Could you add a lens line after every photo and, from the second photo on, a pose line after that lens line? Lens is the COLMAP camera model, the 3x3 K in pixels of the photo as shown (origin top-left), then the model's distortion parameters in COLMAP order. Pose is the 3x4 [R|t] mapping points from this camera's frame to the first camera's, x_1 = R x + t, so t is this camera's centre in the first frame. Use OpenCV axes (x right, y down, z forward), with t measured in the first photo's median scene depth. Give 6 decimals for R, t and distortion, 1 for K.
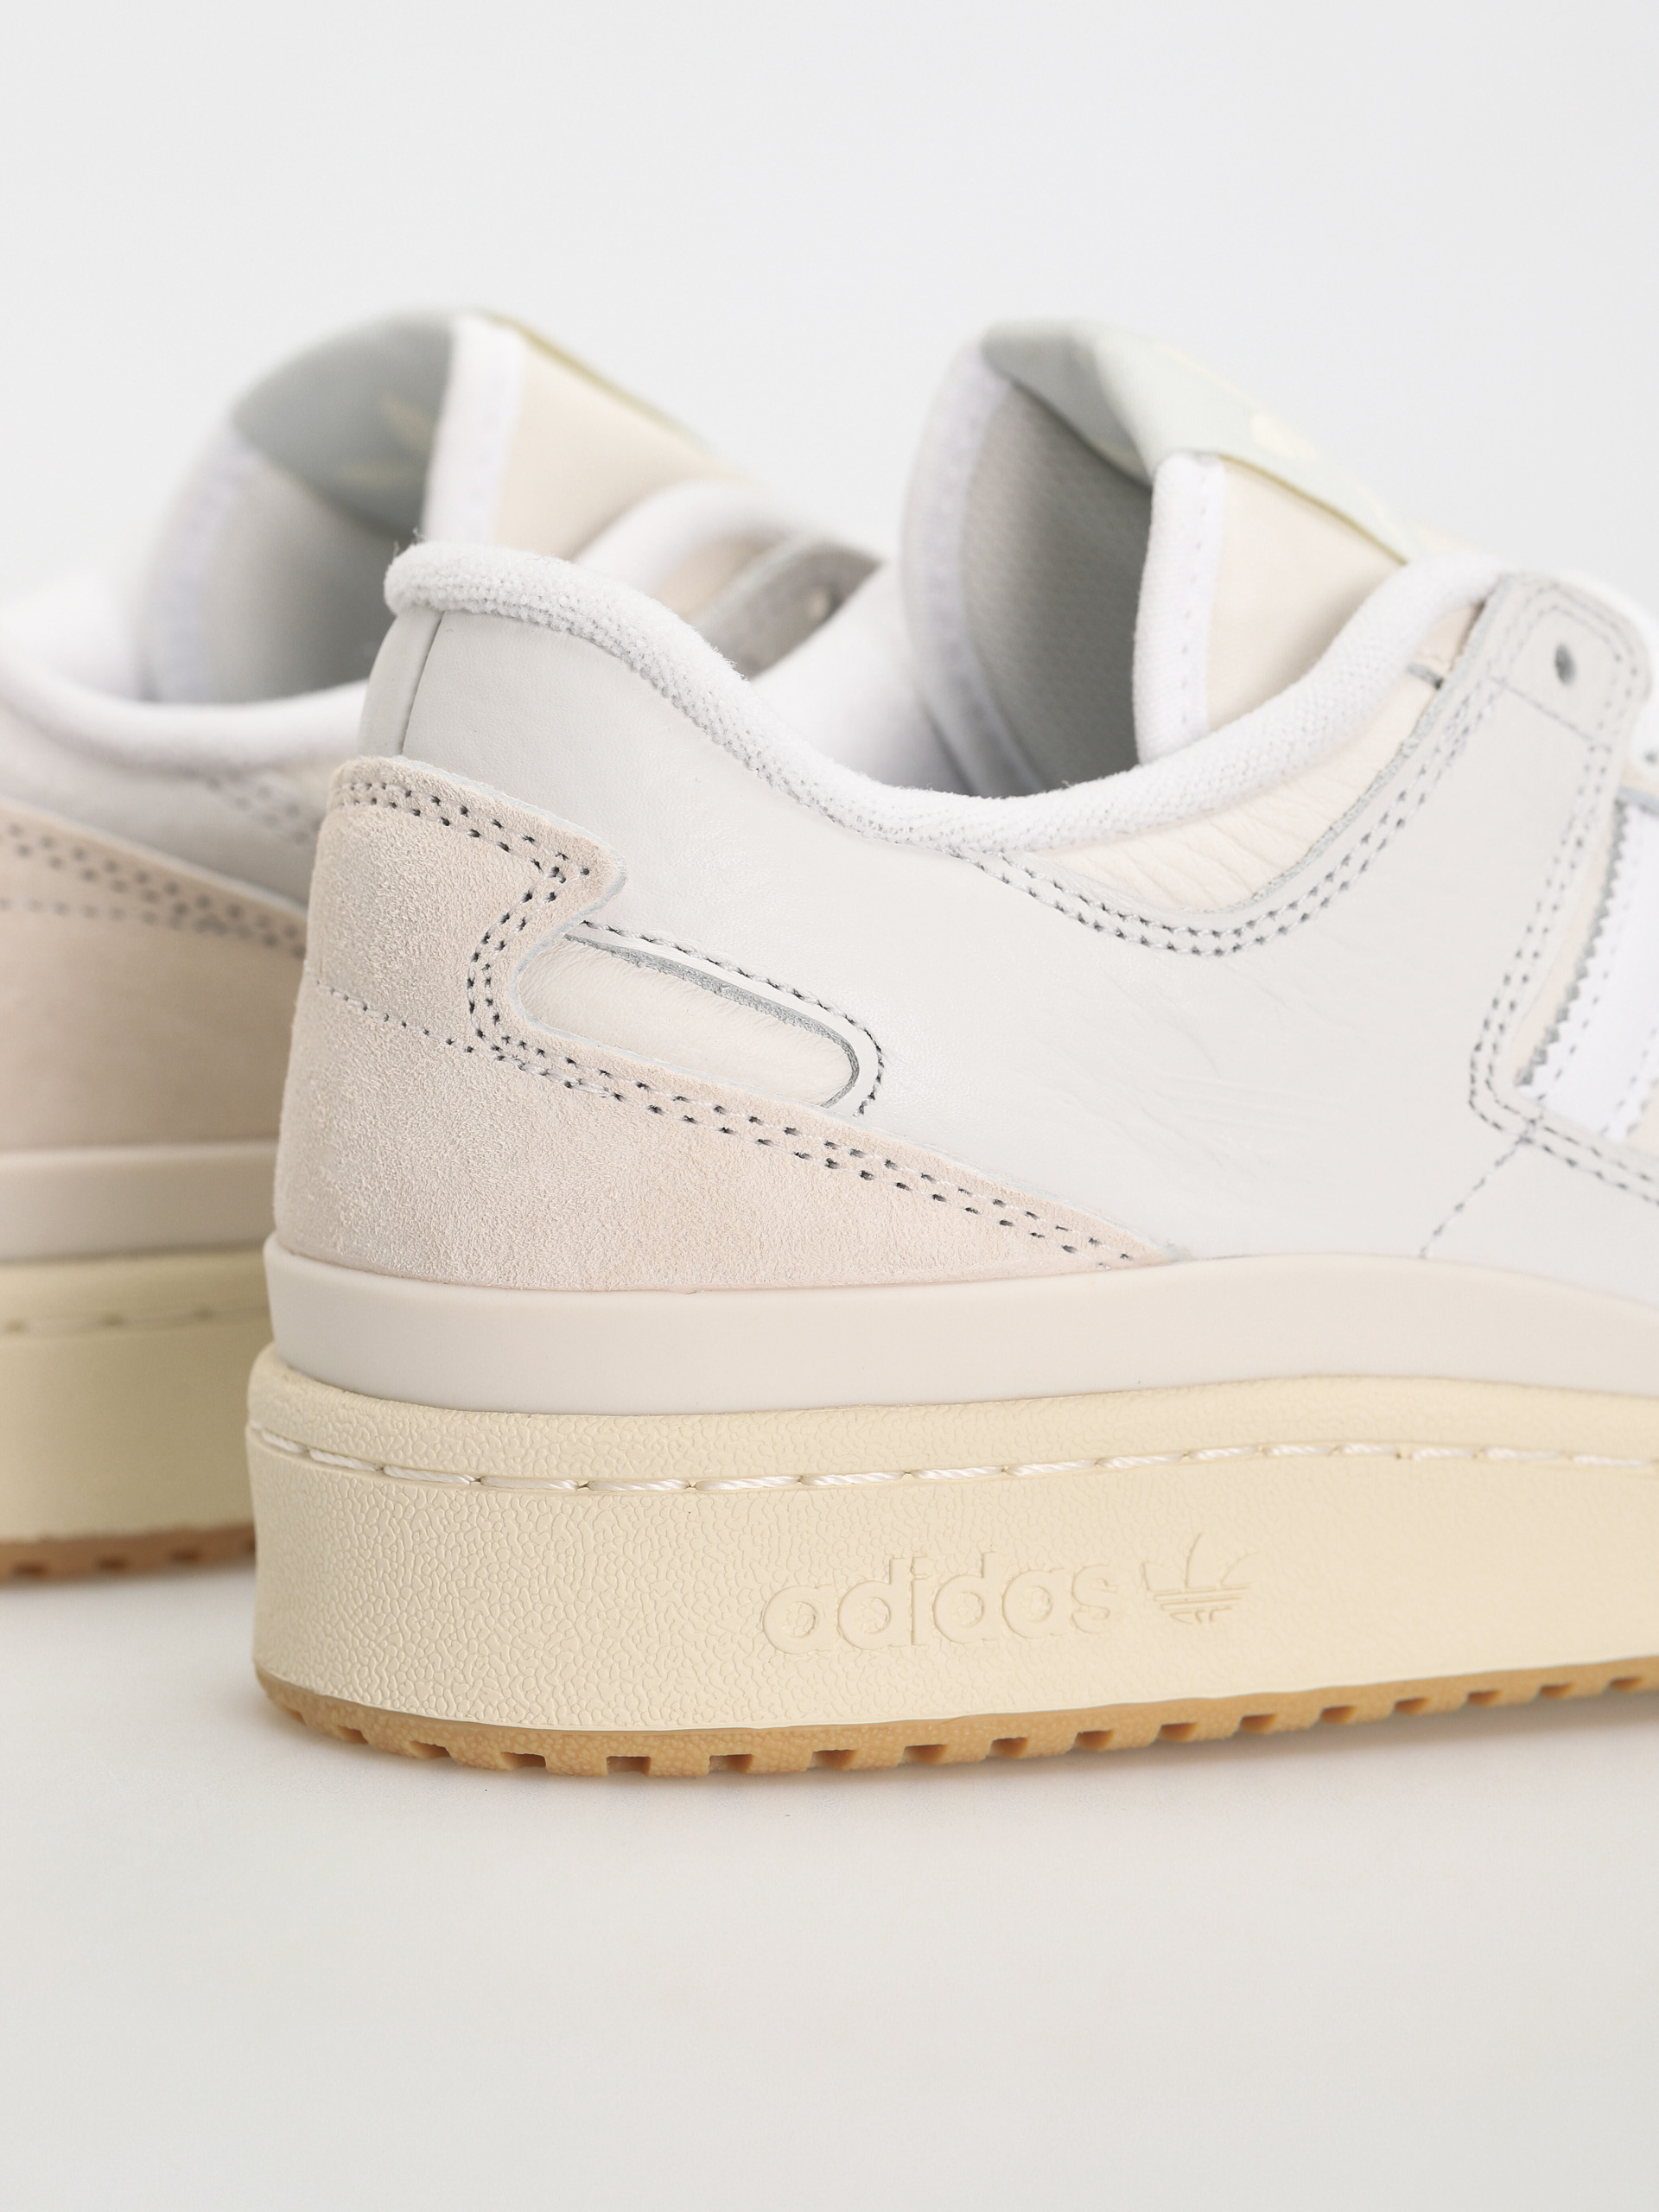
lens RADIAL K [[7674.7, 0, 829.5], [0, 7674.7, 1106.0], [0, 0, 1]] dist [-0.129133, -1.597116]
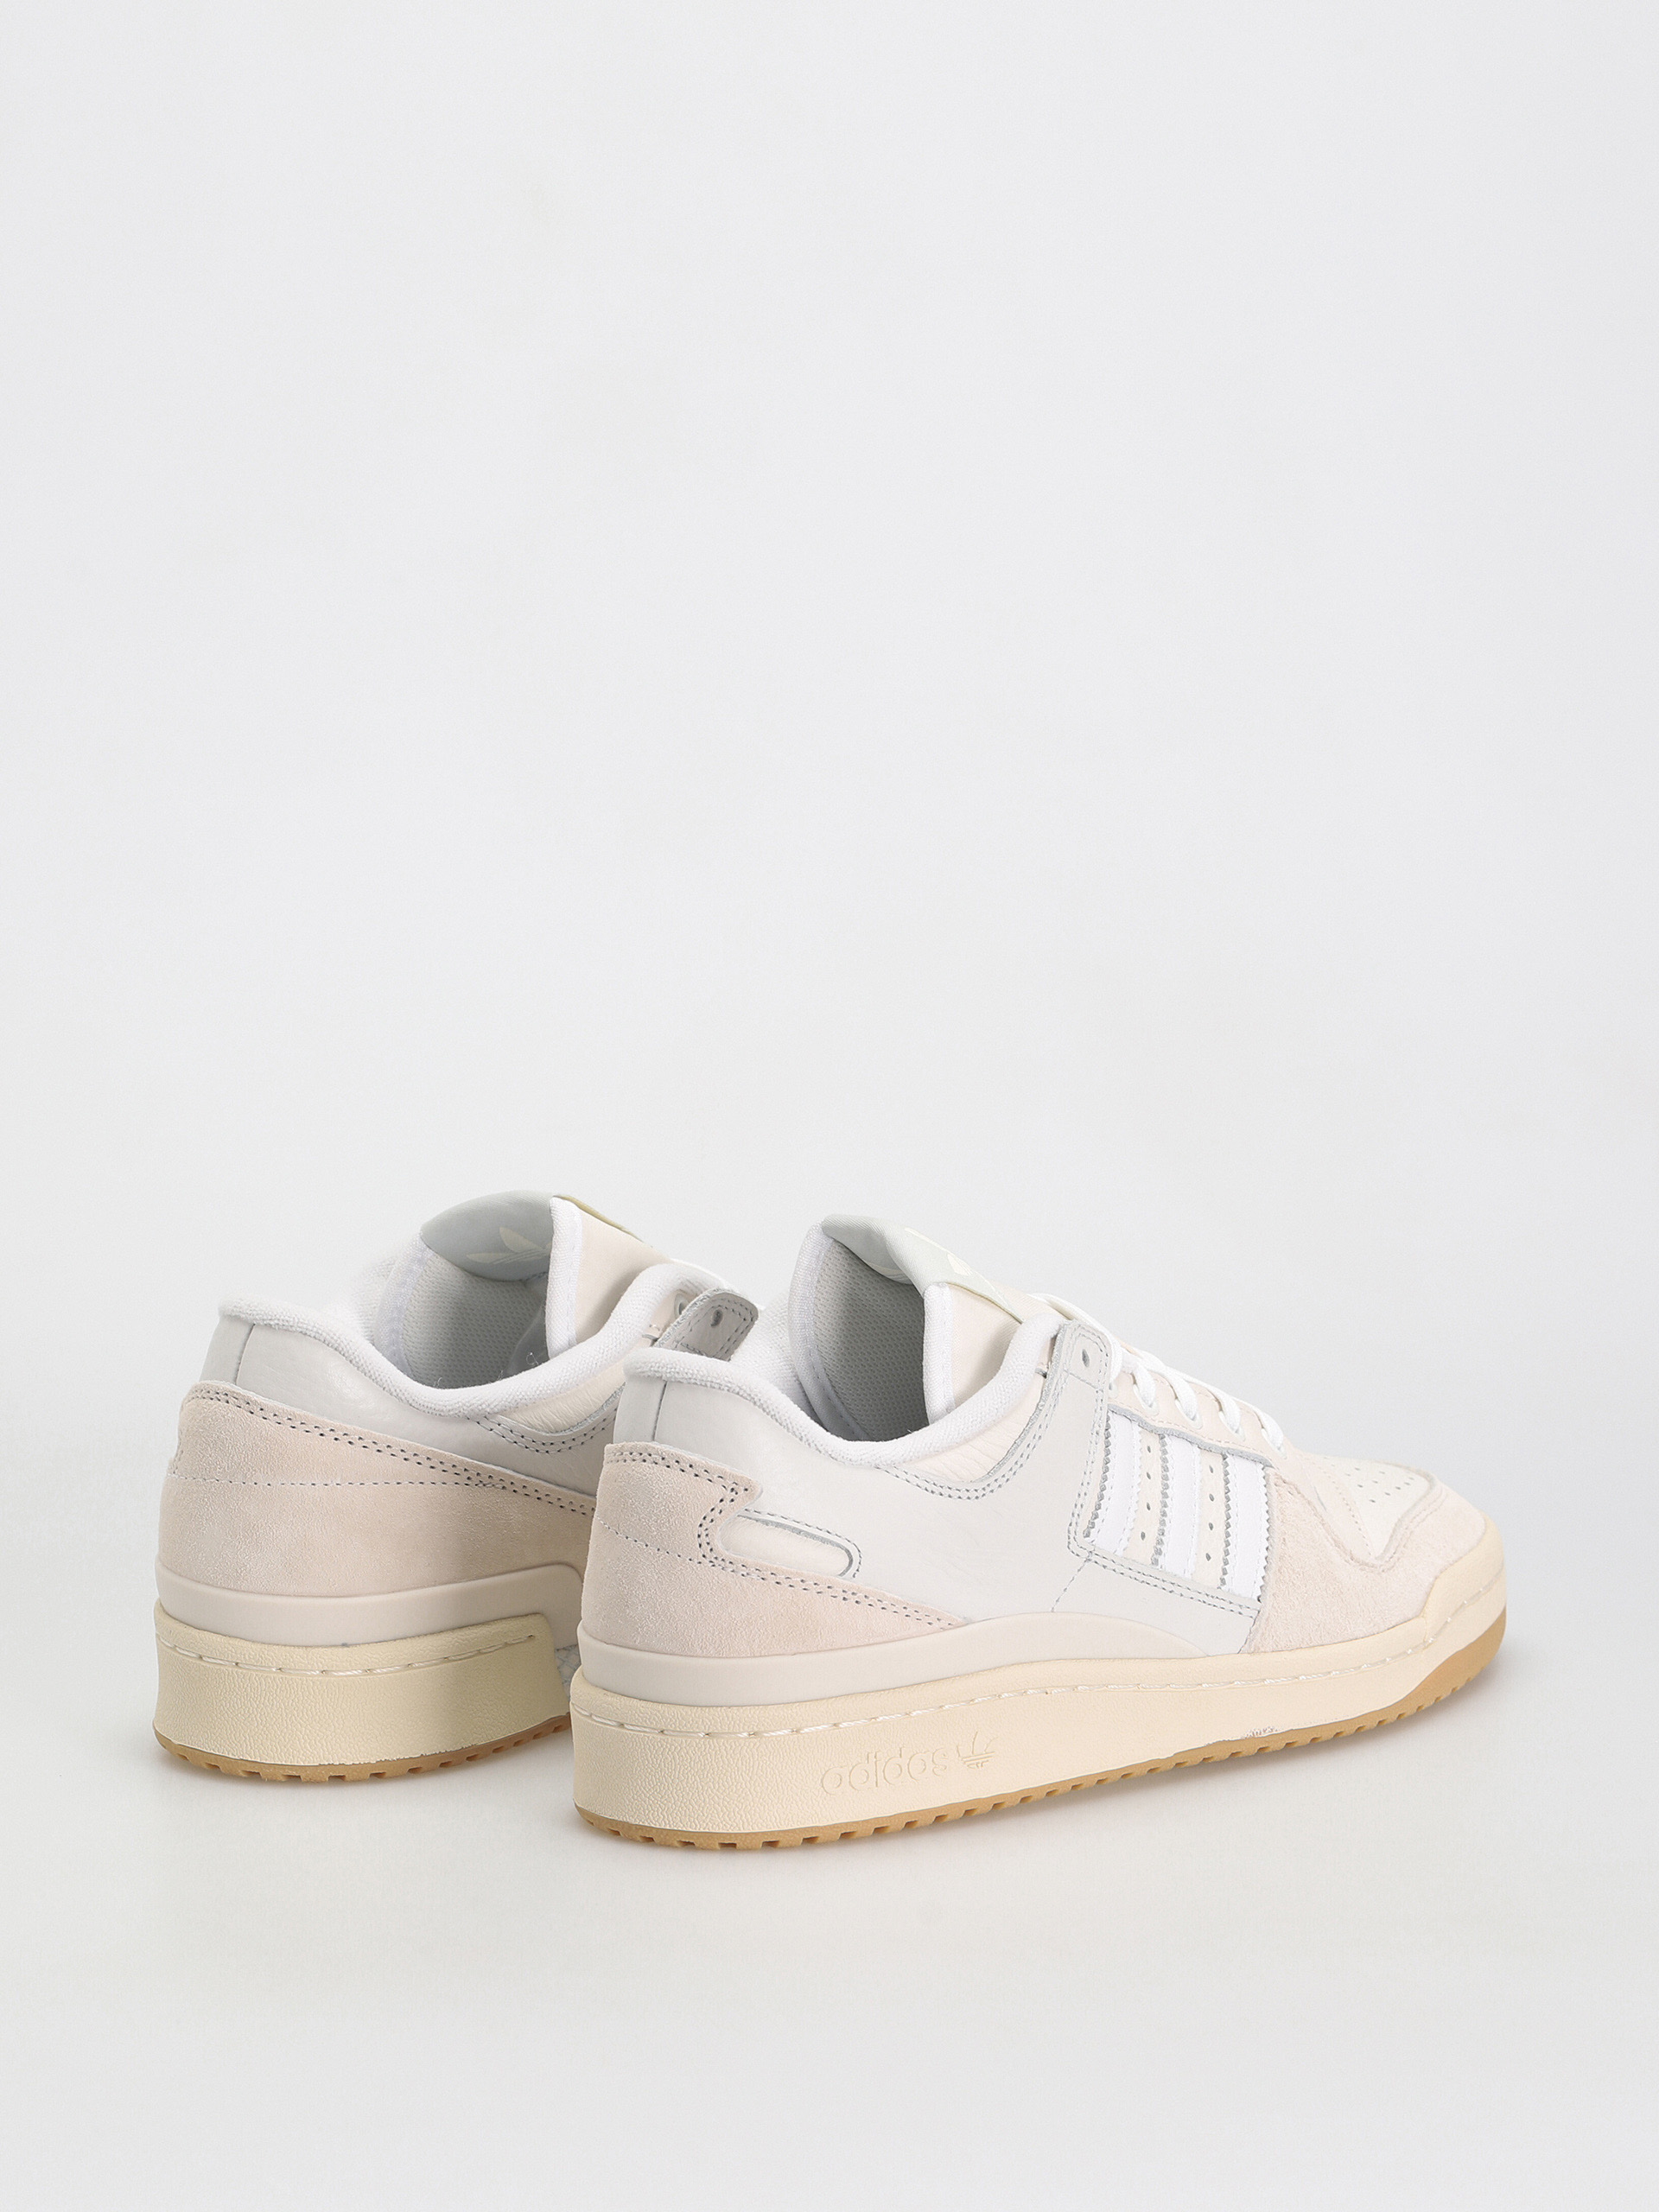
lens RADIAL K [[7674.7, 0, 829.5], [0, 7674.7, 1106.0], [0, 0, 1]] dist [-0.129133, -1.597116]
pose [[0.972935, -0.053597, 0.224779, -0.543752], [0.048695, 0.998441, 0.027300, -0.215706], [-0.225892, -0.015615, 0.974027, -1.391265]]
